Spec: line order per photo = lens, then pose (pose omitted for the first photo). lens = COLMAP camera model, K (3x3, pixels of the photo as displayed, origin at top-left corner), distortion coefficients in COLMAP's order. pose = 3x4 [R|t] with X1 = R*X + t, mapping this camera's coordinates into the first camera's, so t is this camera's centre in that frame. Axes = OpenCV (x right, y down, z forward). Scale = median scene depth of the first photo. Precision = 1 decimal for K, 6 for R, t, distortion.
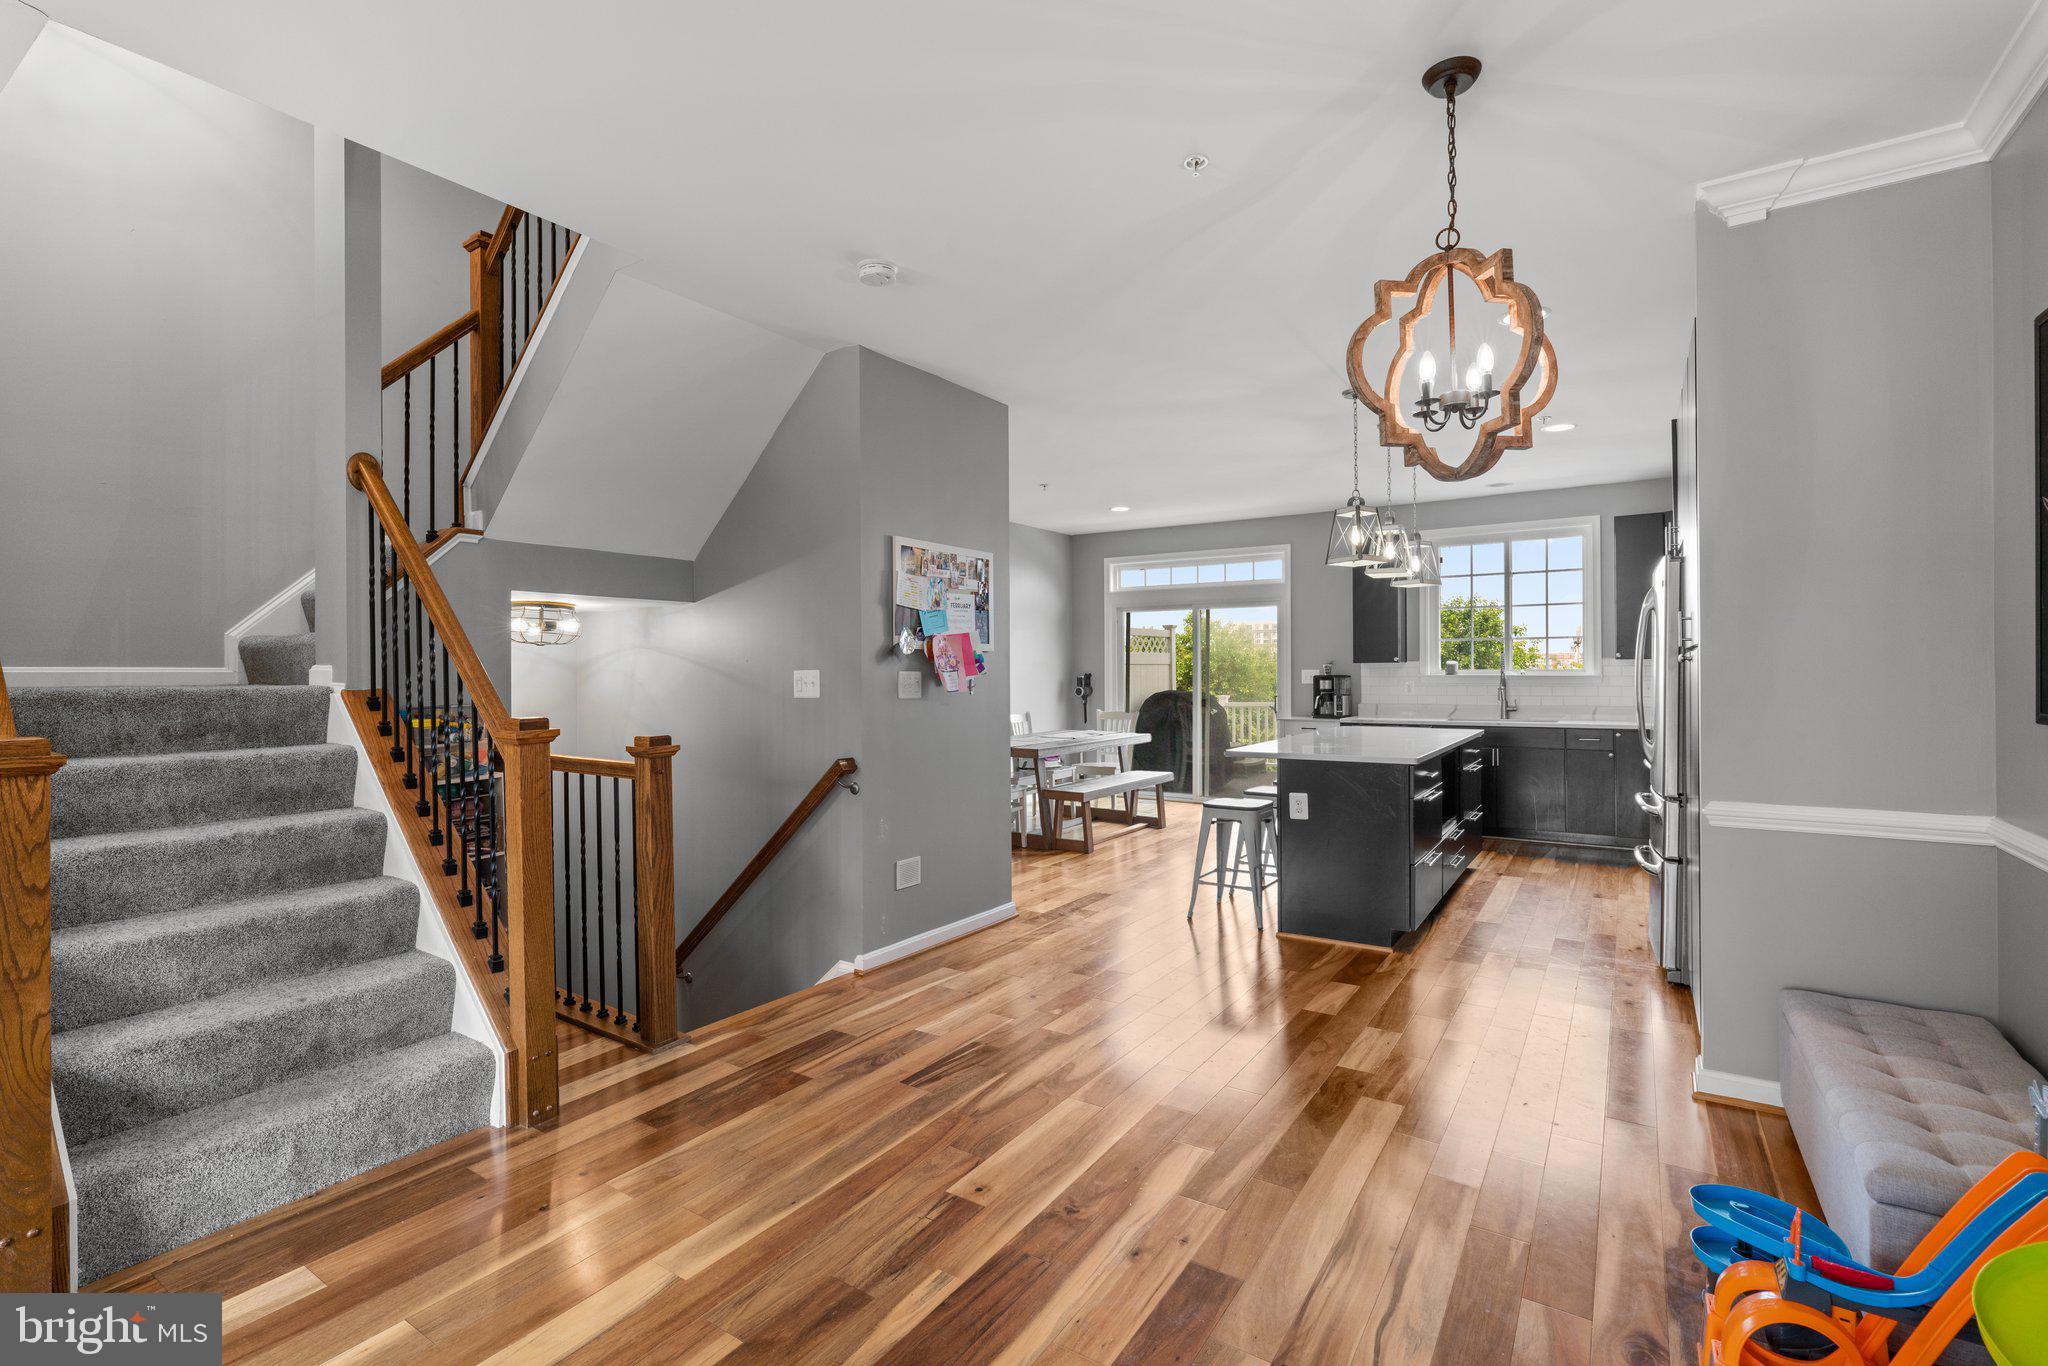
lens RADIAL K [[929.7, 0, 1017.9], [0, 929.7, 689.2], [0, 0, 1]] dist [-0.012786, 0.005812]
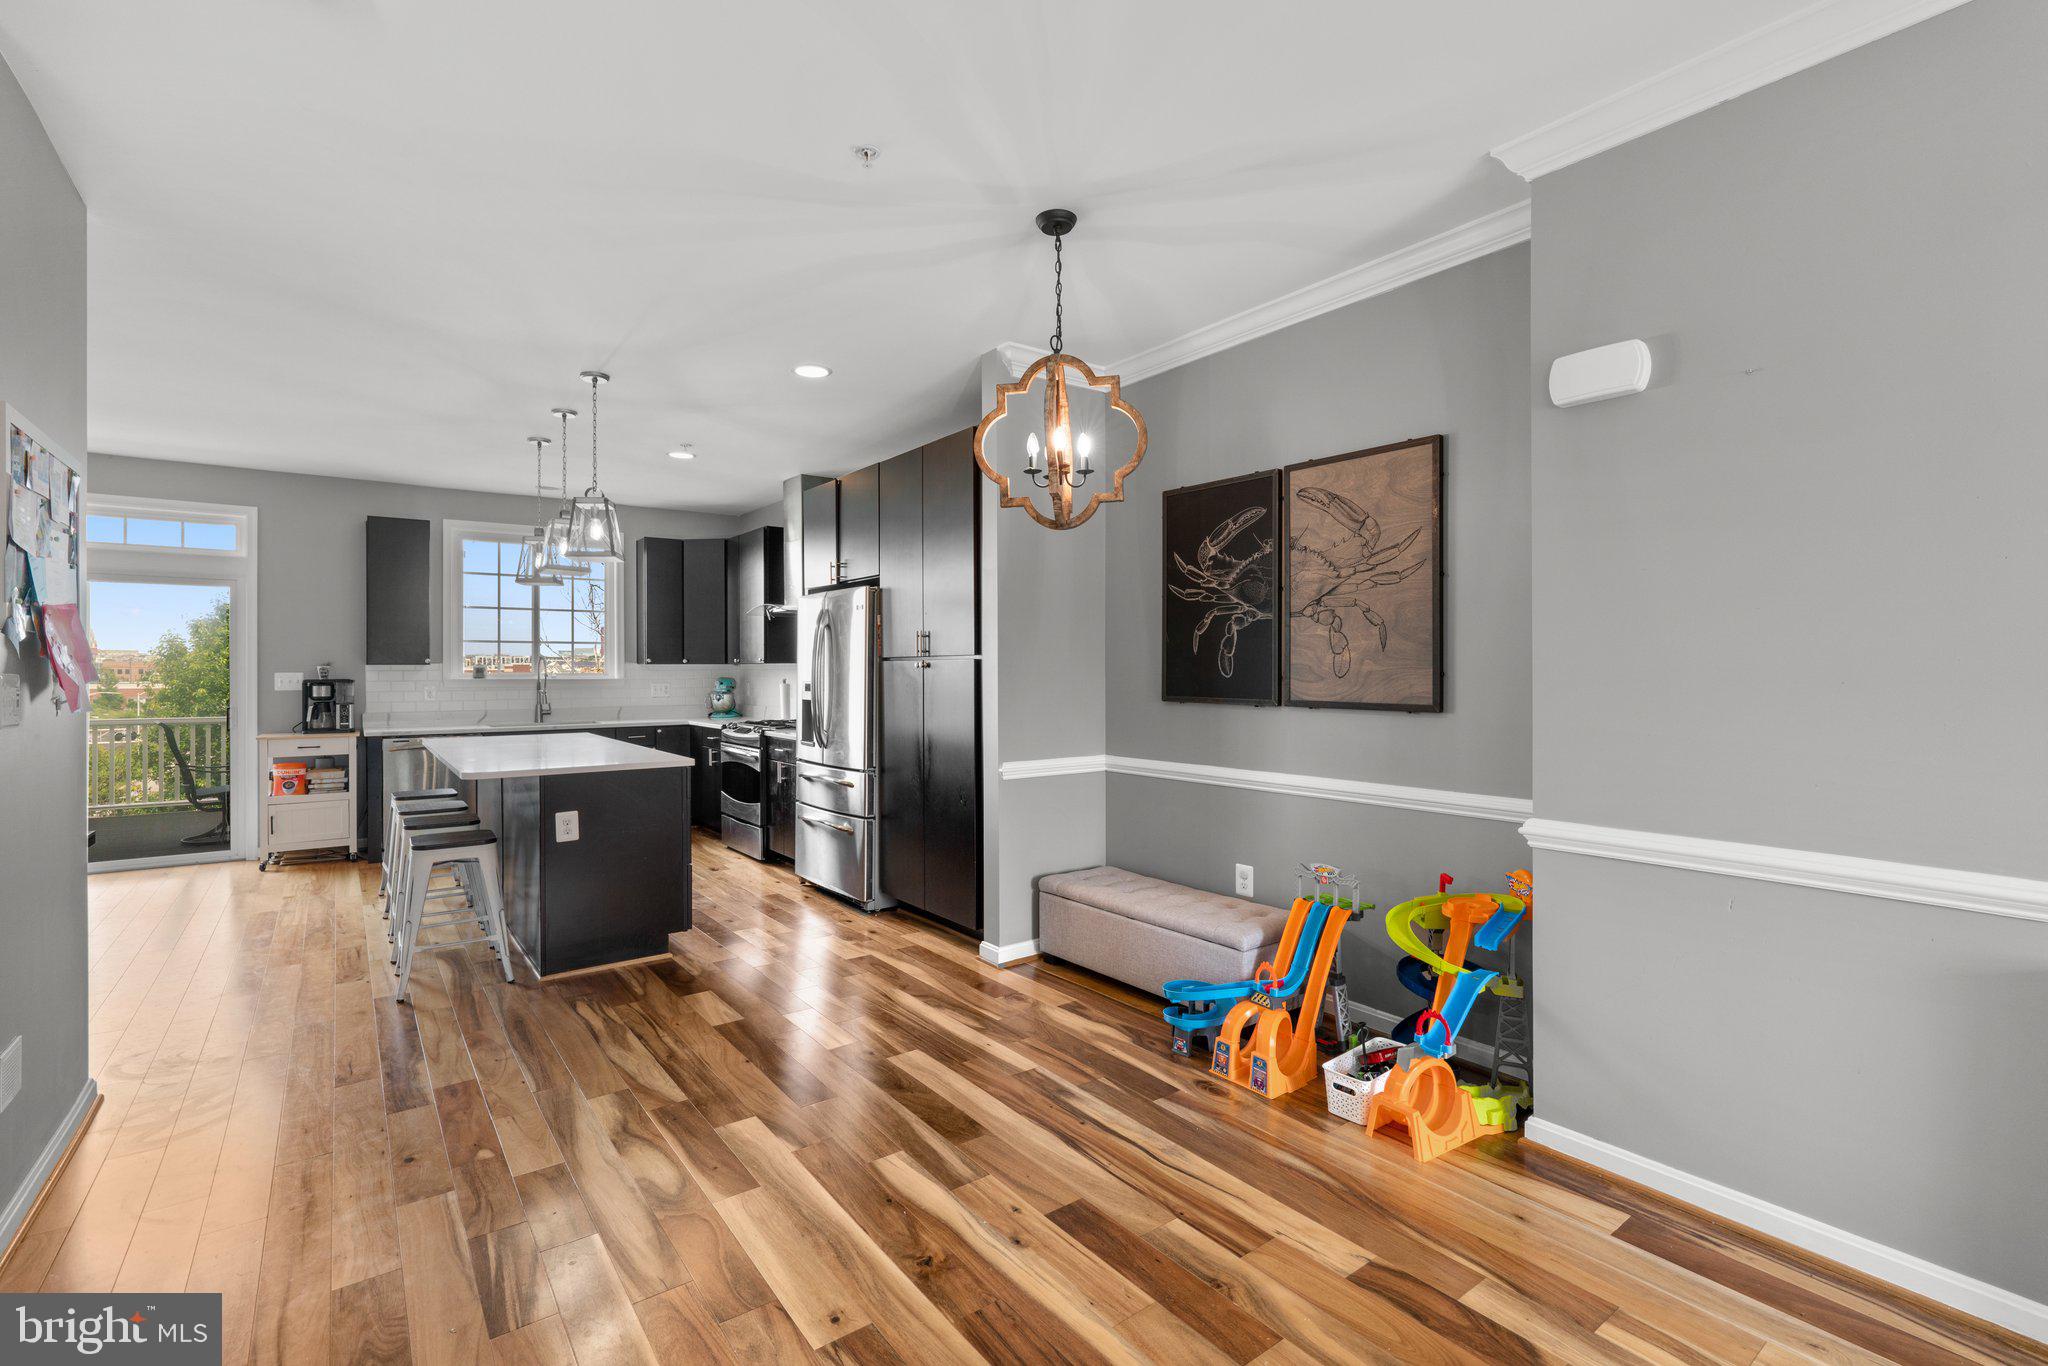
lens RADIAL K [[929.7, 0, 1031.4], [0, 929.7, 671.3], [0, 0, 1]] dist [-0.012786, 0.005812]
pose [[0.334839, 0.004143, 0.942266, -0.410136], [0.018543, 0.999768, -0.010985, -0.003348], [-0.942093, 0.021151, 0.334684, 0.311354]]
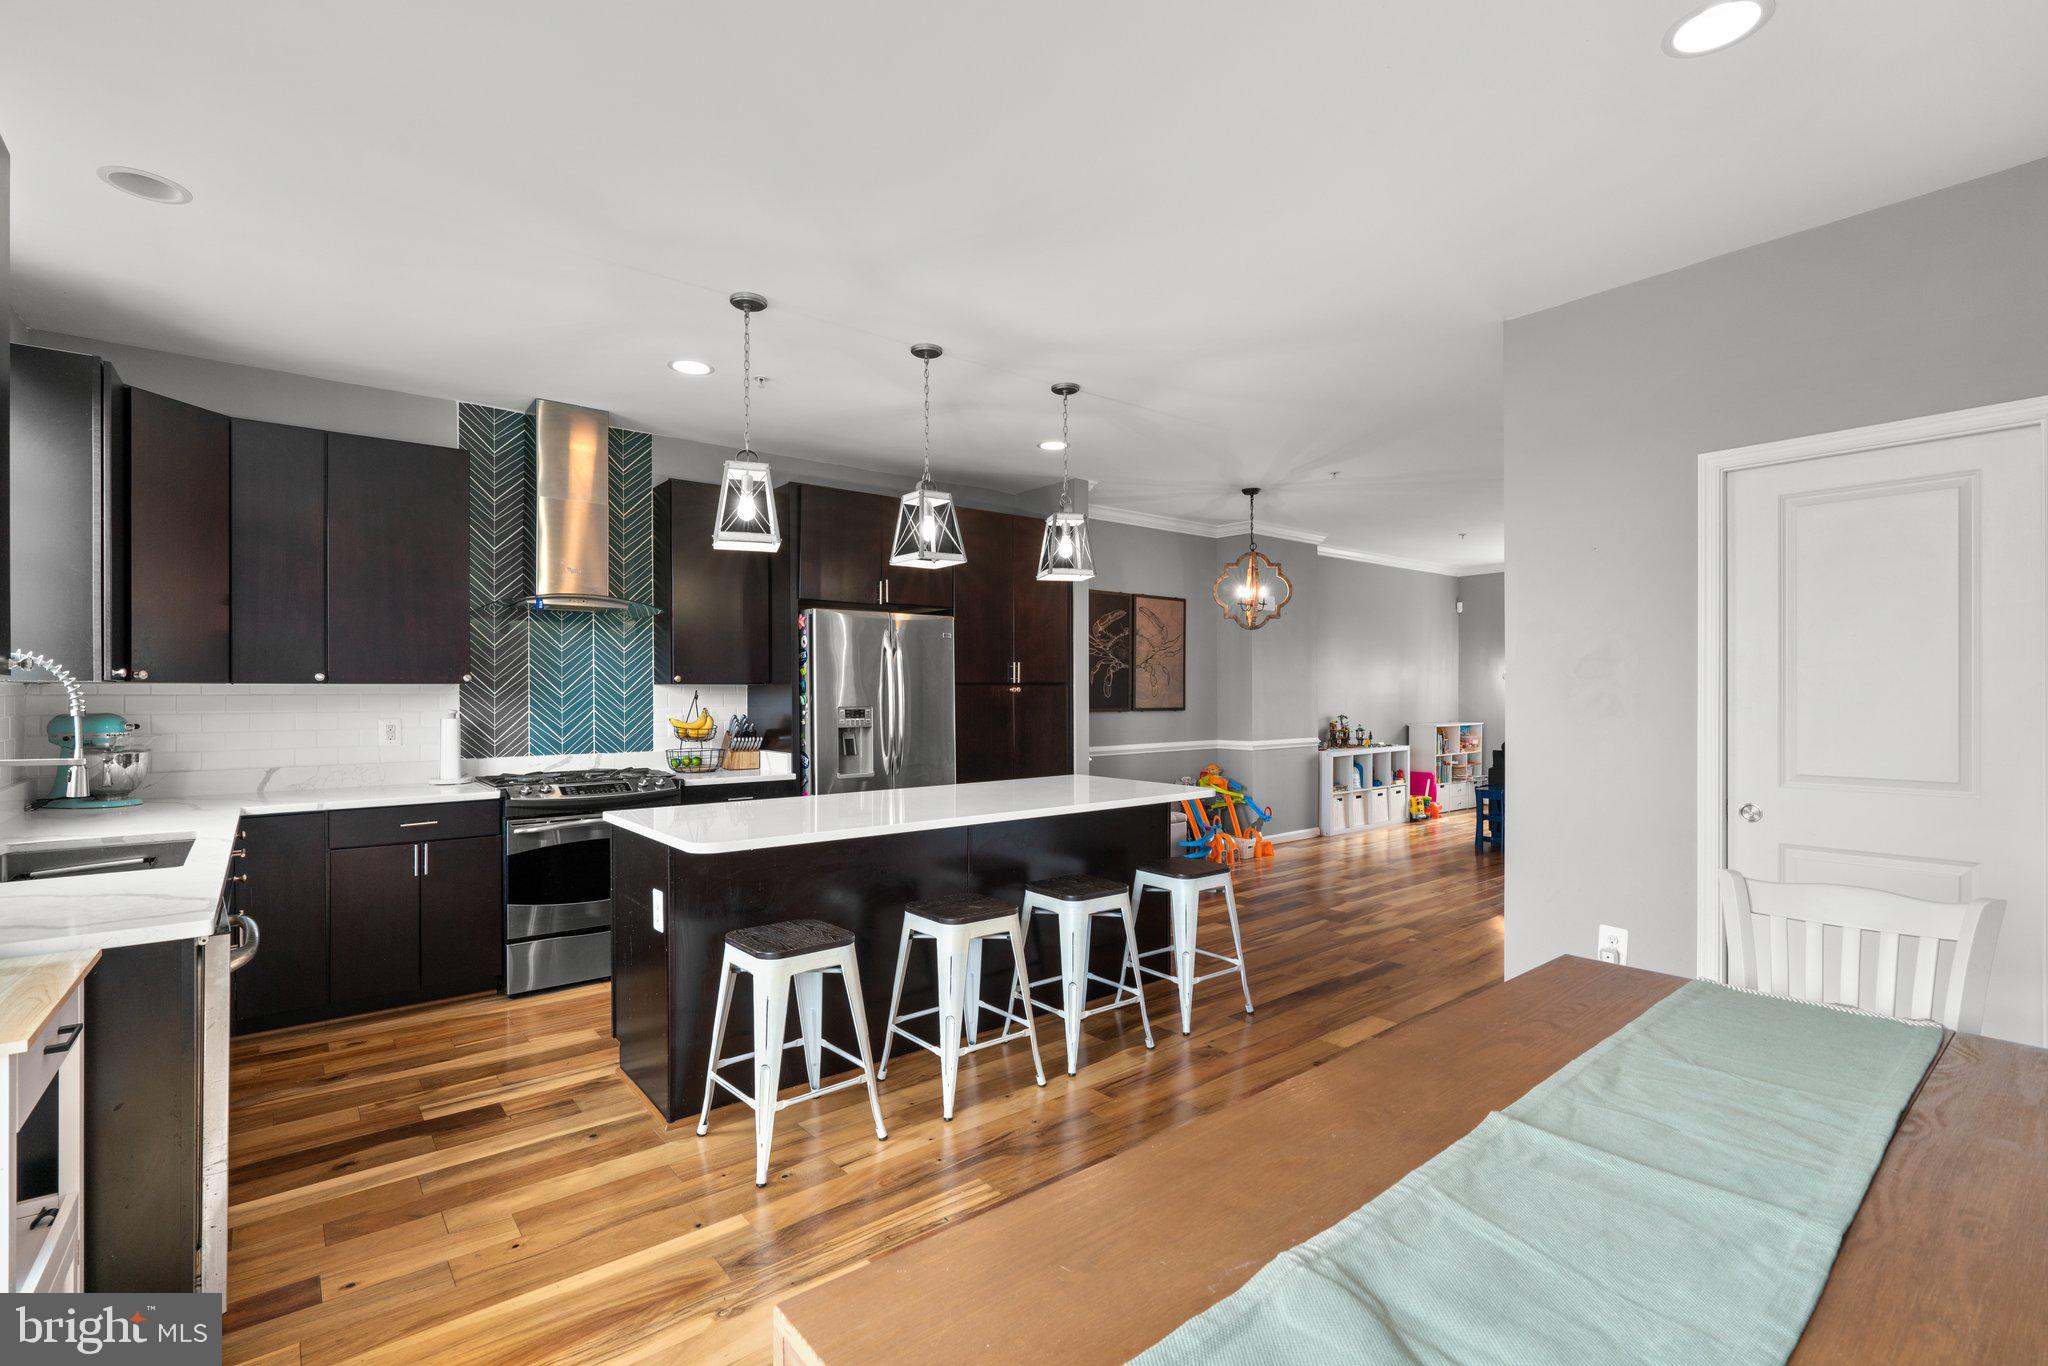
lens RADIAL K [[929.7, 0, 1026.2], [0, 929.7, 692.9], [0, 0, 1]] dist [-0.012786, 0.005812]
pose [[-0.956425, 0.008784, 0.291847, 0.158570], [0.014650, 0.999732, 0.017921, -0.044472], [-0.291612, 0.021415, -0.956297, 2.105566]]
